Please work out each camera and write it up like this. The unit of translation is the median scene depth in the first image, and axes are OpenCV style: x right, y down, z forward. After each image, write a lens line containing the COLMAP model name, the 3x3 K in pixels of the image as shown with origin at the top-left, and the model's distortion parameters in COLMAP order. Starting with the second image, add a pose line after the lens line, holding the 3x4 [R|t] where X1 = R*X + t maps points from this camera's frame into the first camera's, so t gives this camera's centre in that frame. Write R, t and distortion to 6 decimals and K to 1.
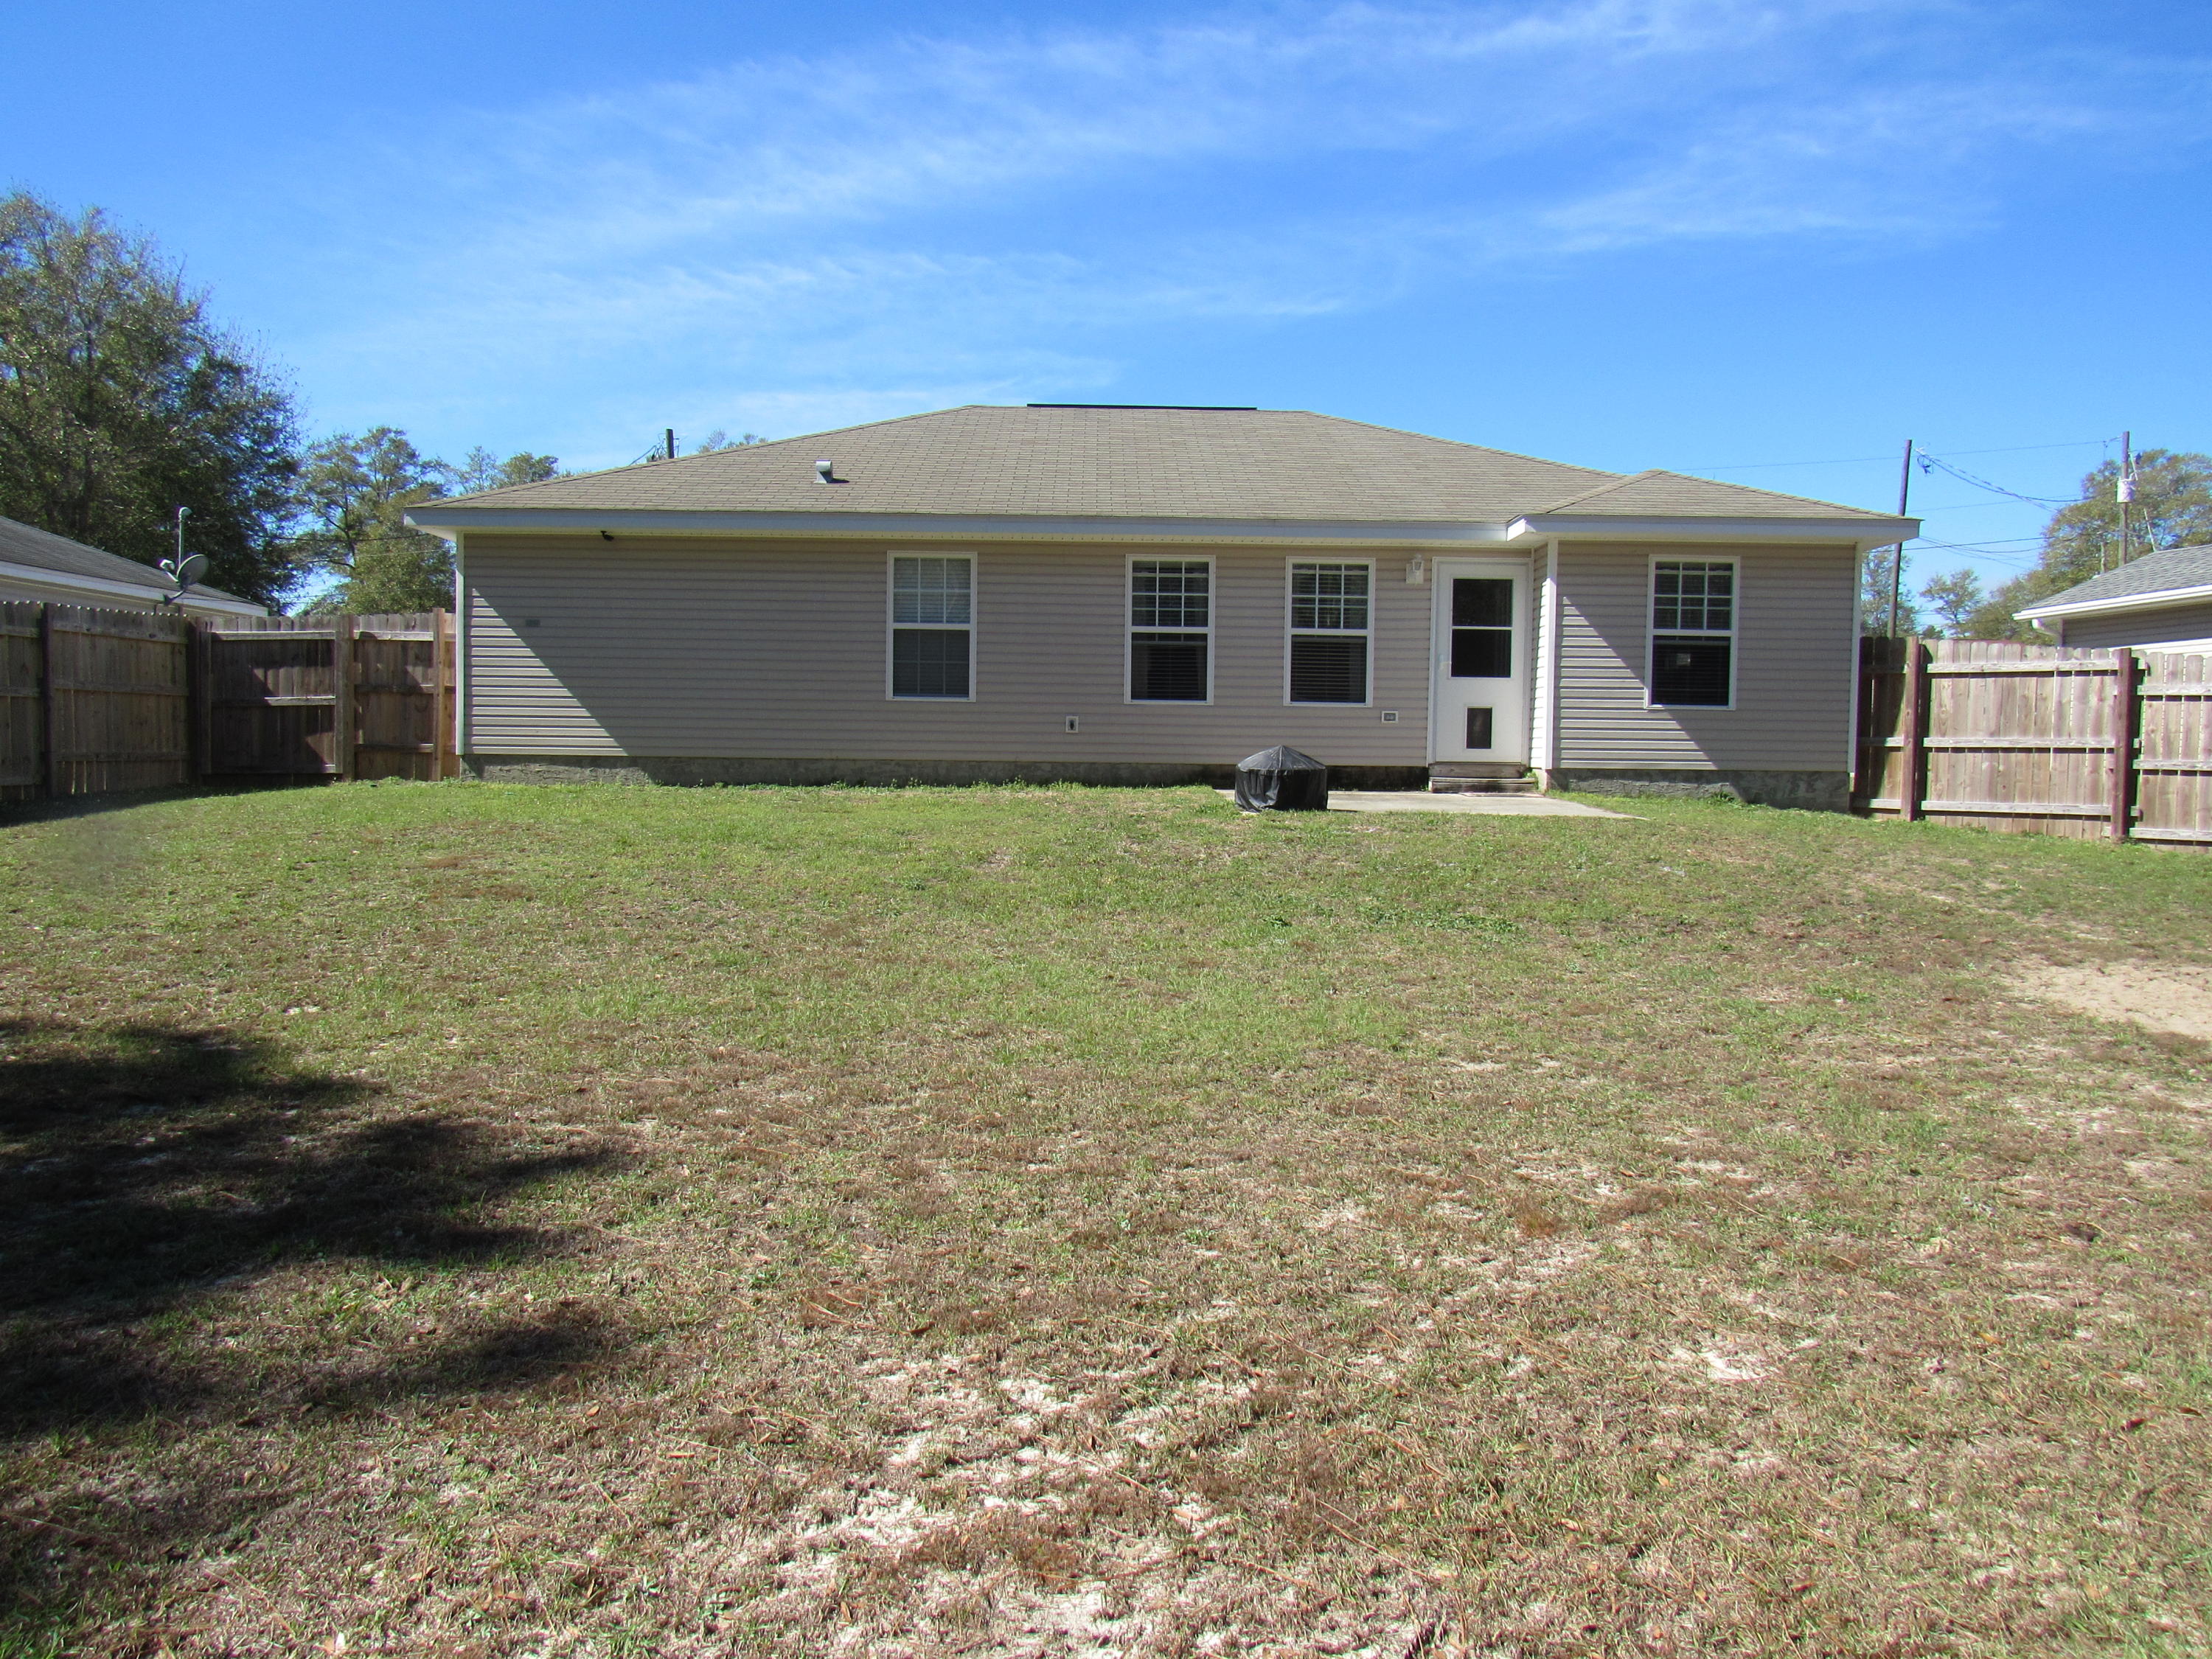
lens RADIAL K [[1562.3, 0, 1106.0], [0, 1562.3, 829.5], [0, 0, 1]] dist [-0.007839, -0.004211]
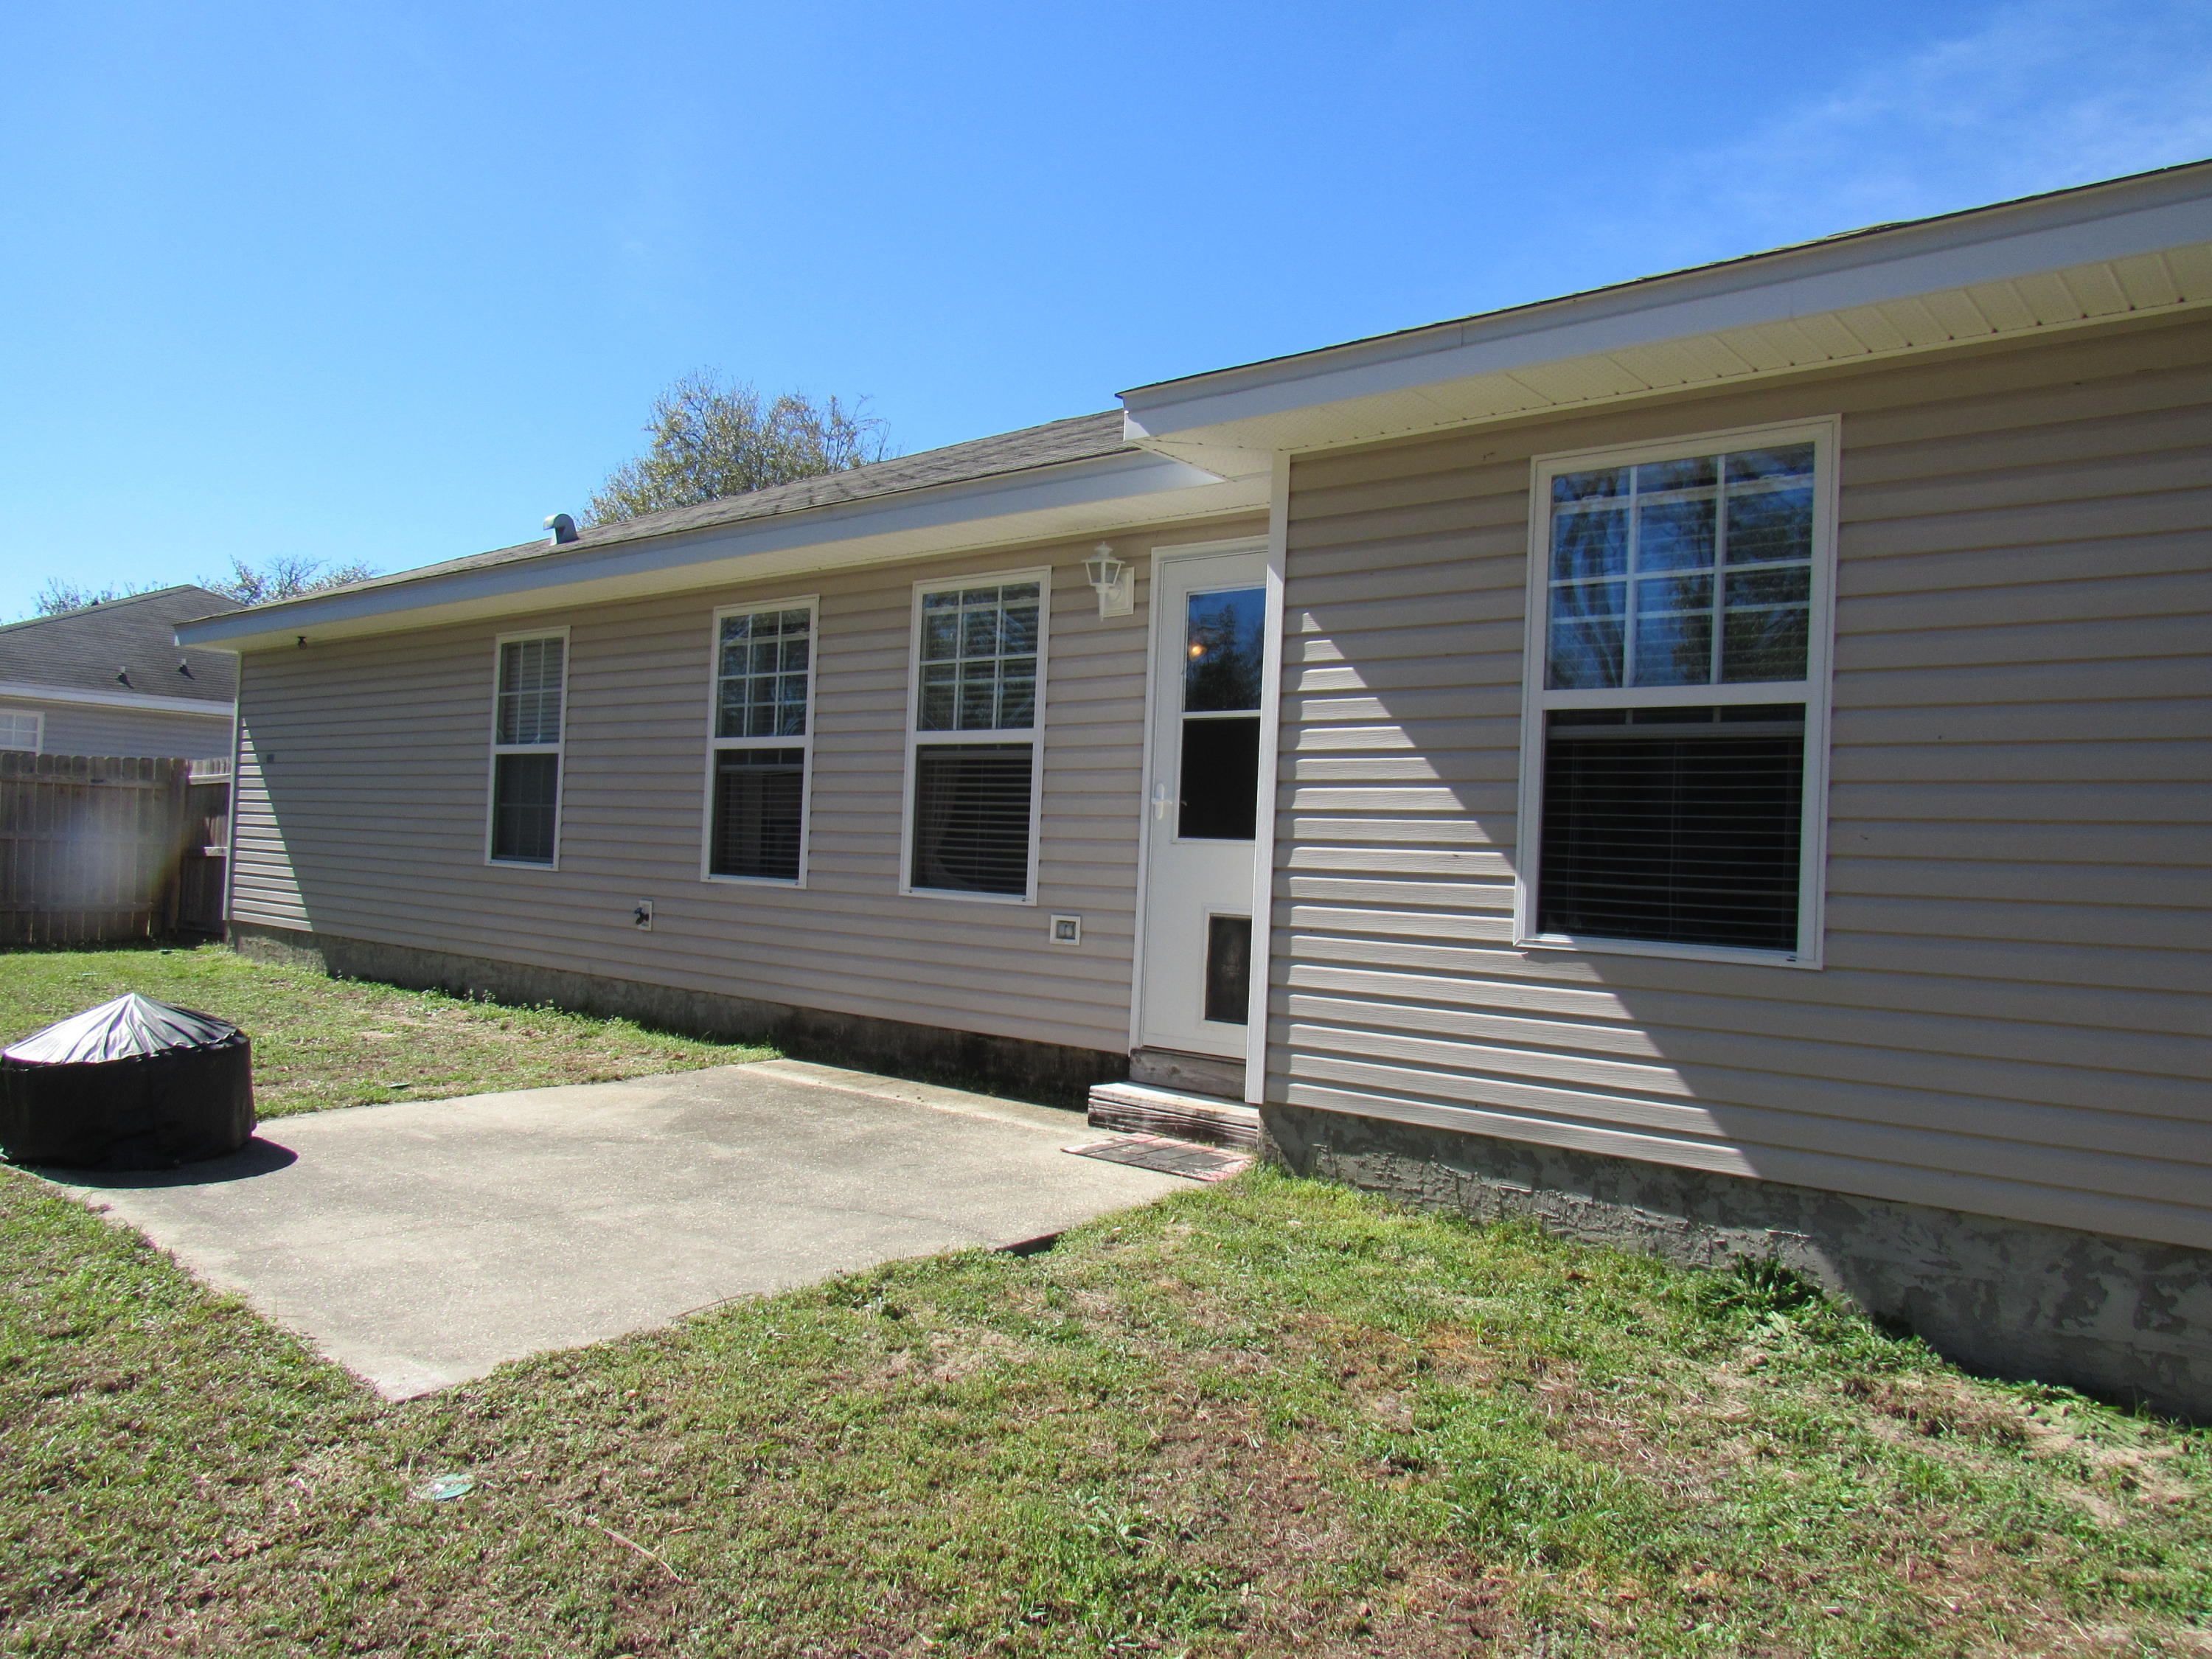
lens RADIAL K [[1562.3, 0, 1106.0], [0, 1562.3, 829.5], [0, 0, 1]] dist [-0.007839, -0.004211]
pose [[0.753503, 0.006569, -0.657411, 0.473365], [-0.069742, 0.995107, -0.069992, -0.070786], [0.653734, 0.098588, 0.750274, 0.689027]]
